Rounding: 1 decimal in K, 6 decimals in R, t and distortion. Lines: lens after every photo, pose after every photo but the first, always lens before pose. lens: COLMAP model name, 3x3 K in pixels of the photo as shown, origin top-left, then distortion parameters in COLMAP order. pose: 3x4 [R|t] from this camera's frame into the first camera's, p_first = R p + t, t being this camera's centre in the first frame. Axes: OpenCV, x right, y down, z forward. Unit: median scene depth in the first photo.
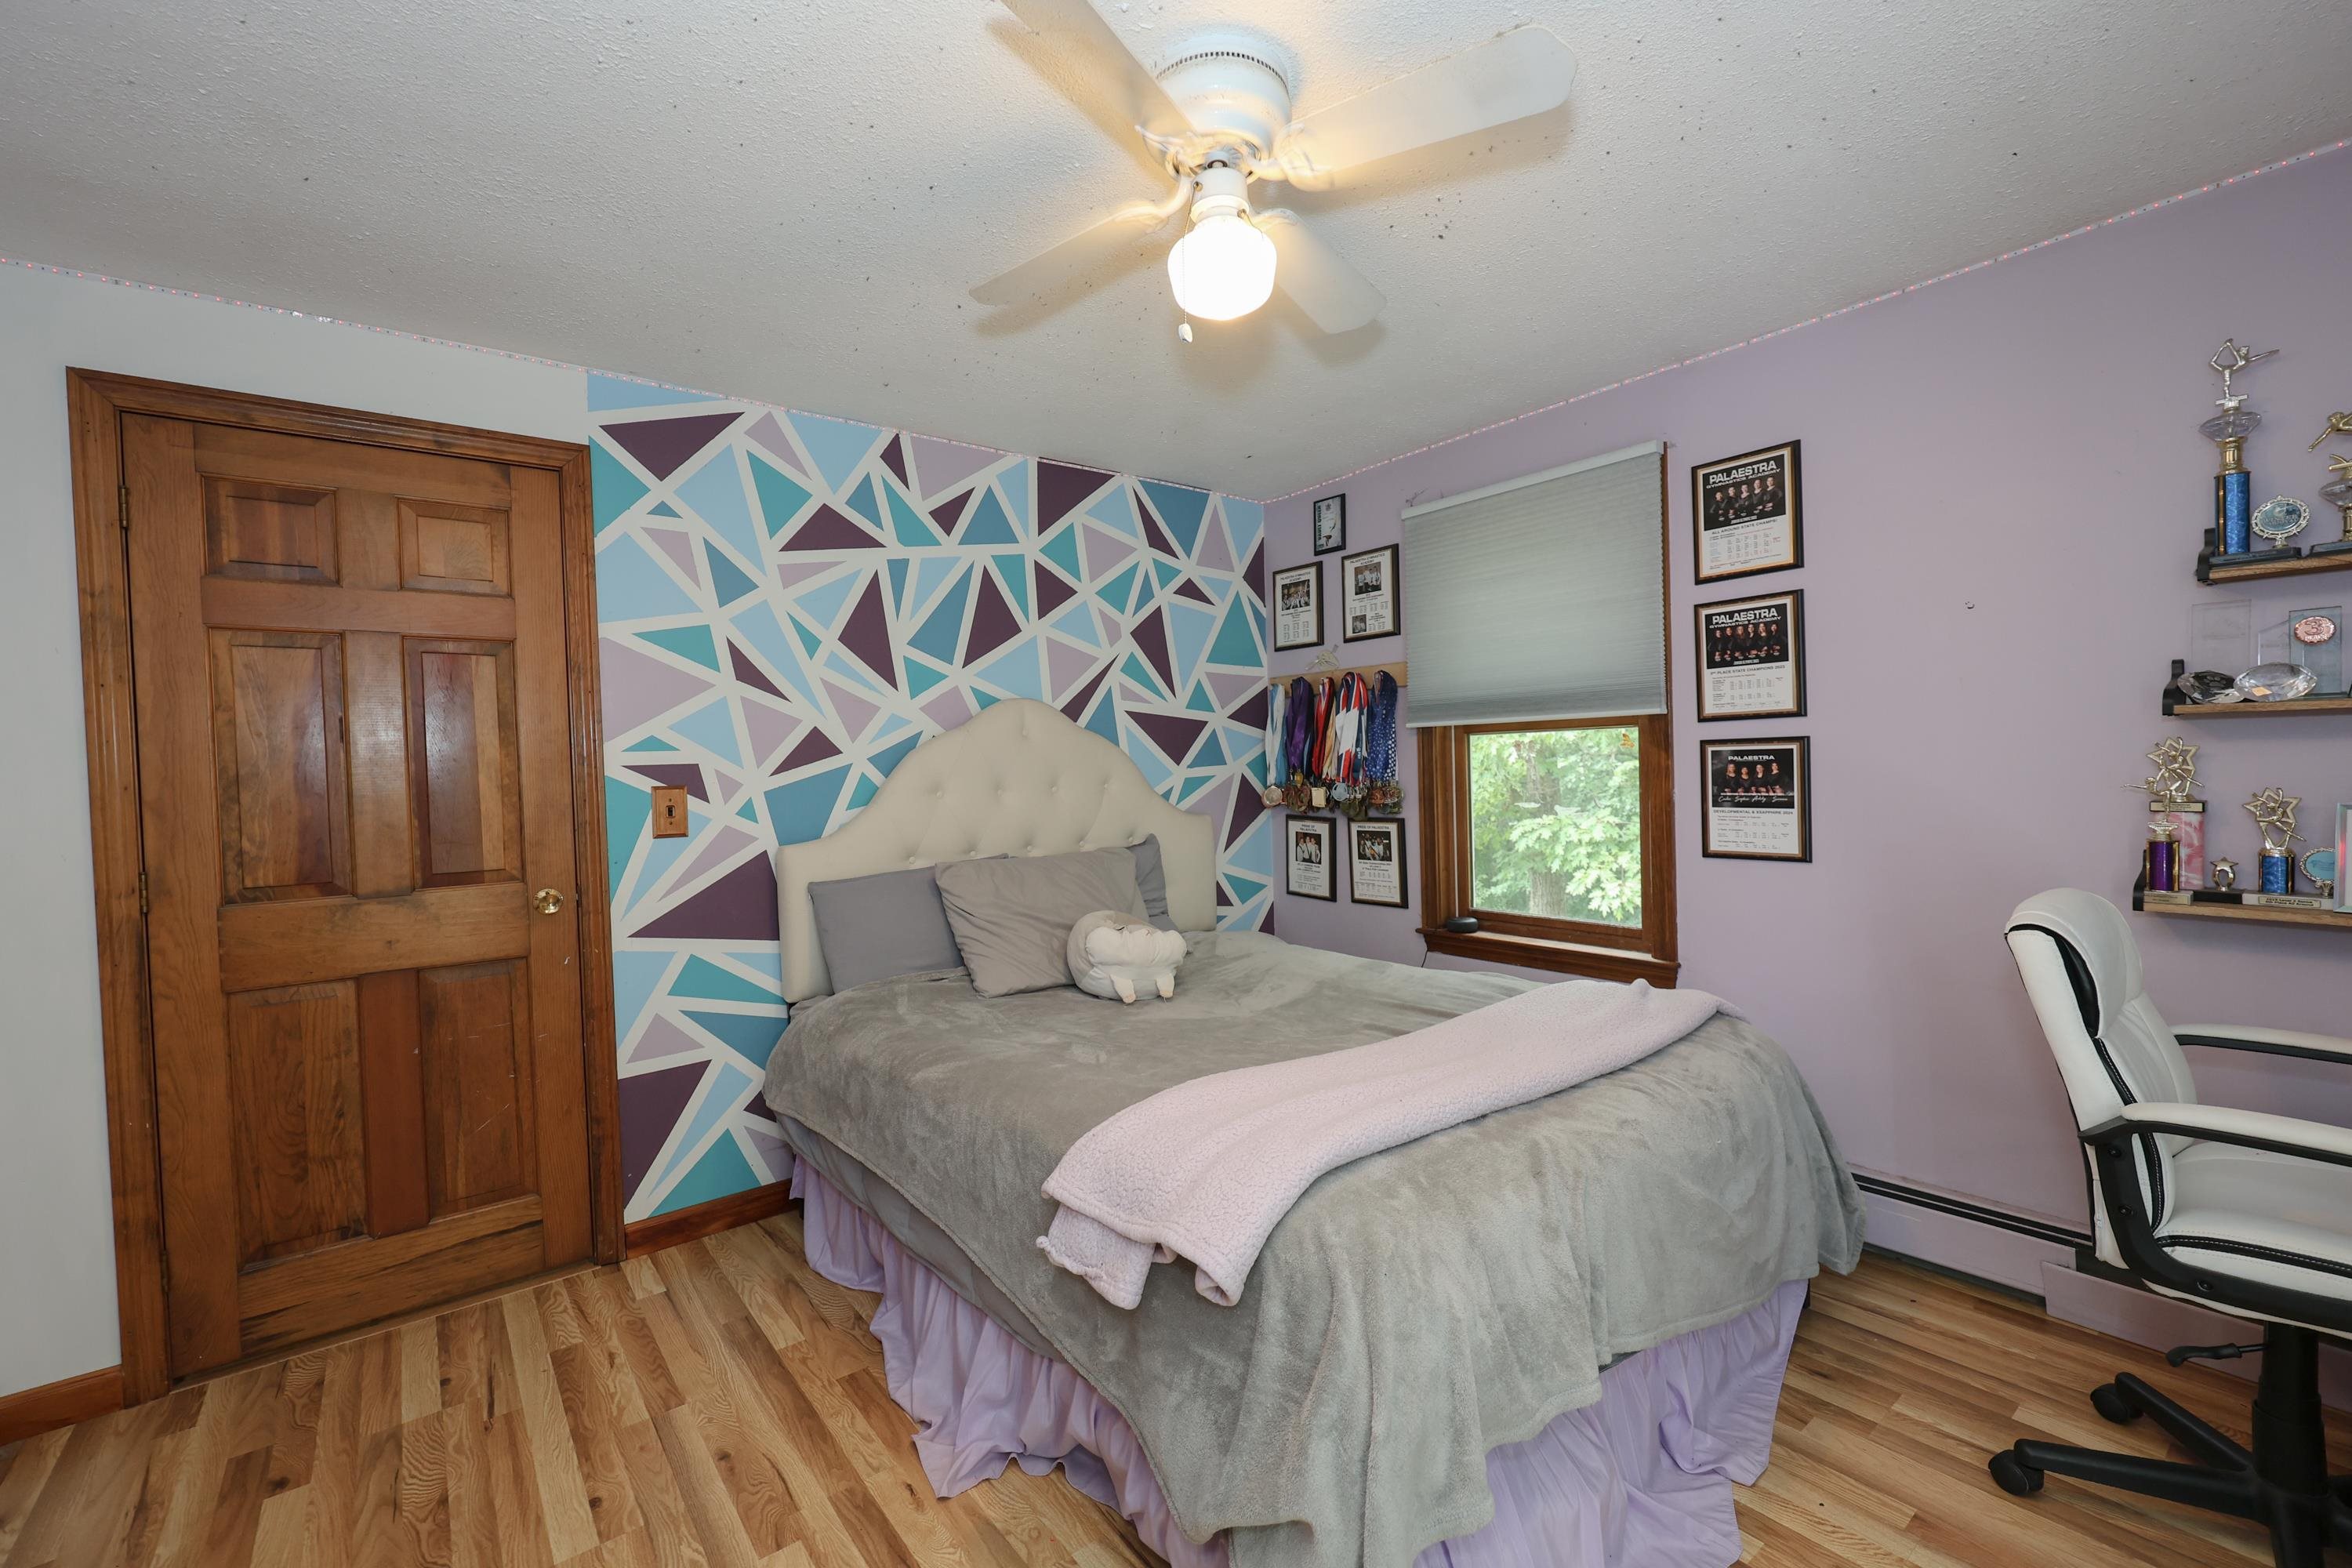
lens RADIAL K [[962.6, 0, 1153.4], [0, 962.6, 788.3], [0, 0, 1]] dist [0.008851, 0.000224]
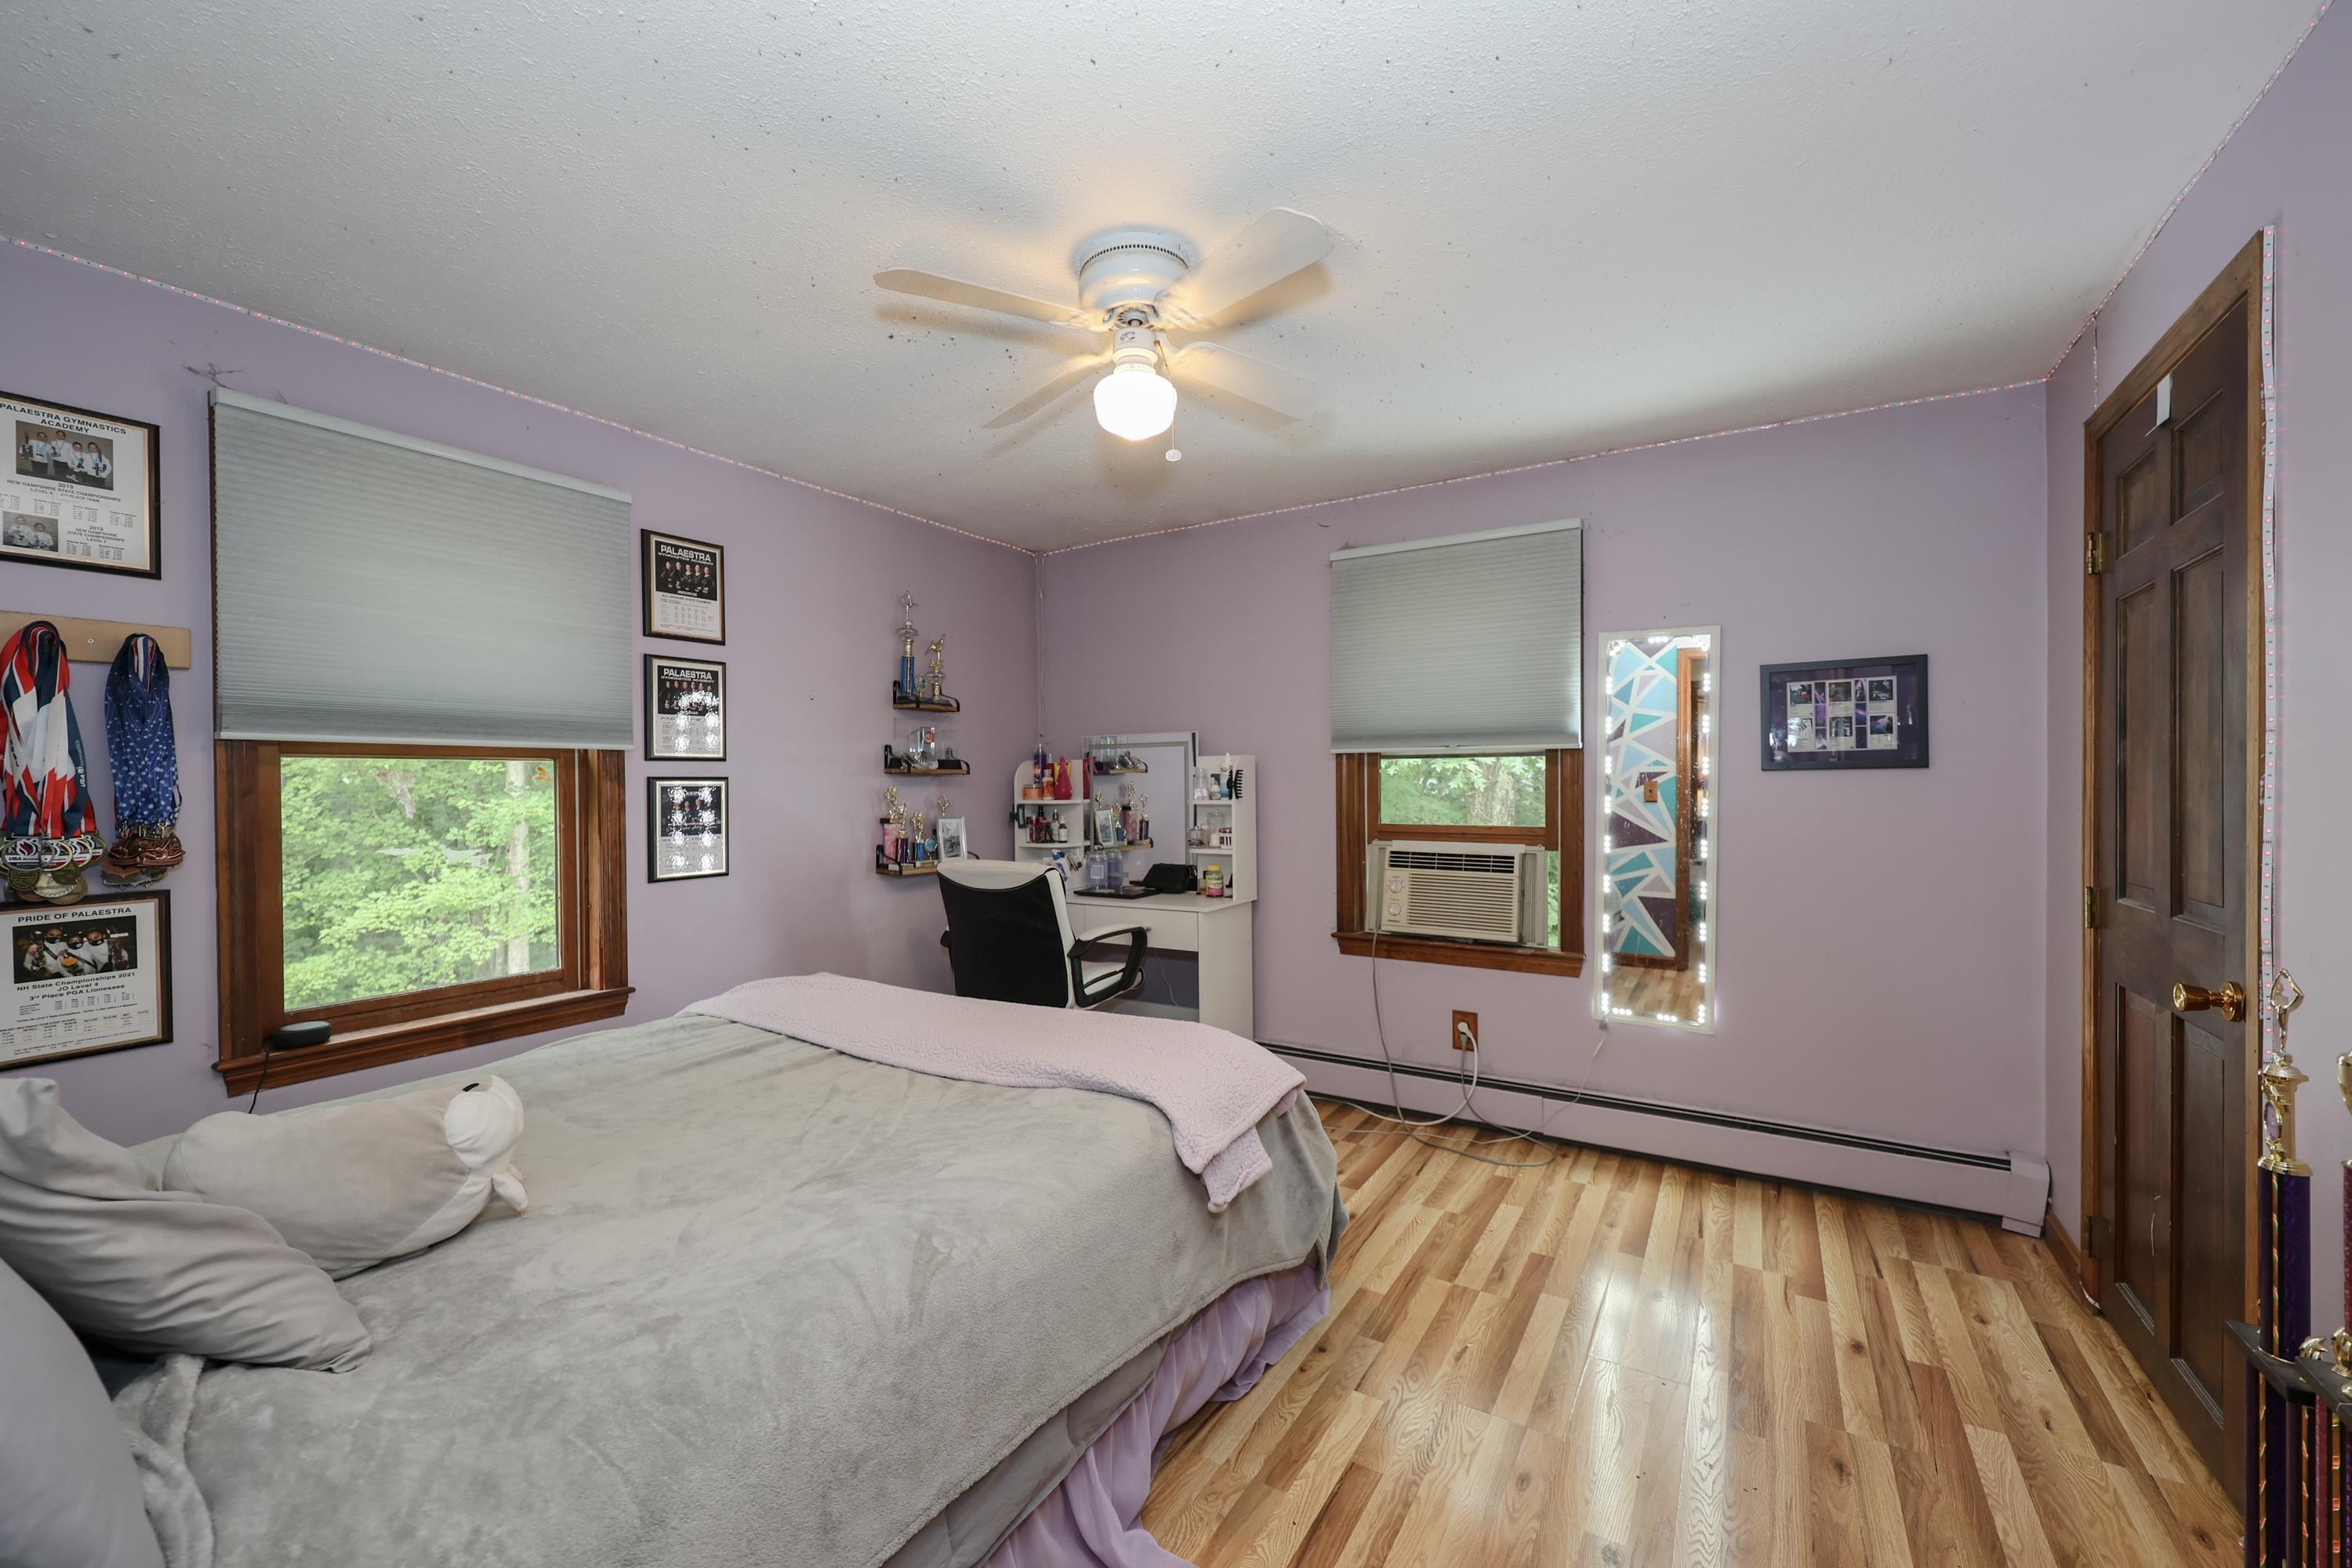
lens RADIAL K [[962.6, 0, 1153.4], [0, 962.6, 788.3], [0, 0, 1]] dist [0.008851, 0.000224]
pose [[-0.335431, 0.022327, 0.941800, -0.674927], [0.037034, 0.999259, -0.010500, -0.003386], [-0.941337, 0.031357, -0.336009, 0.836053]]
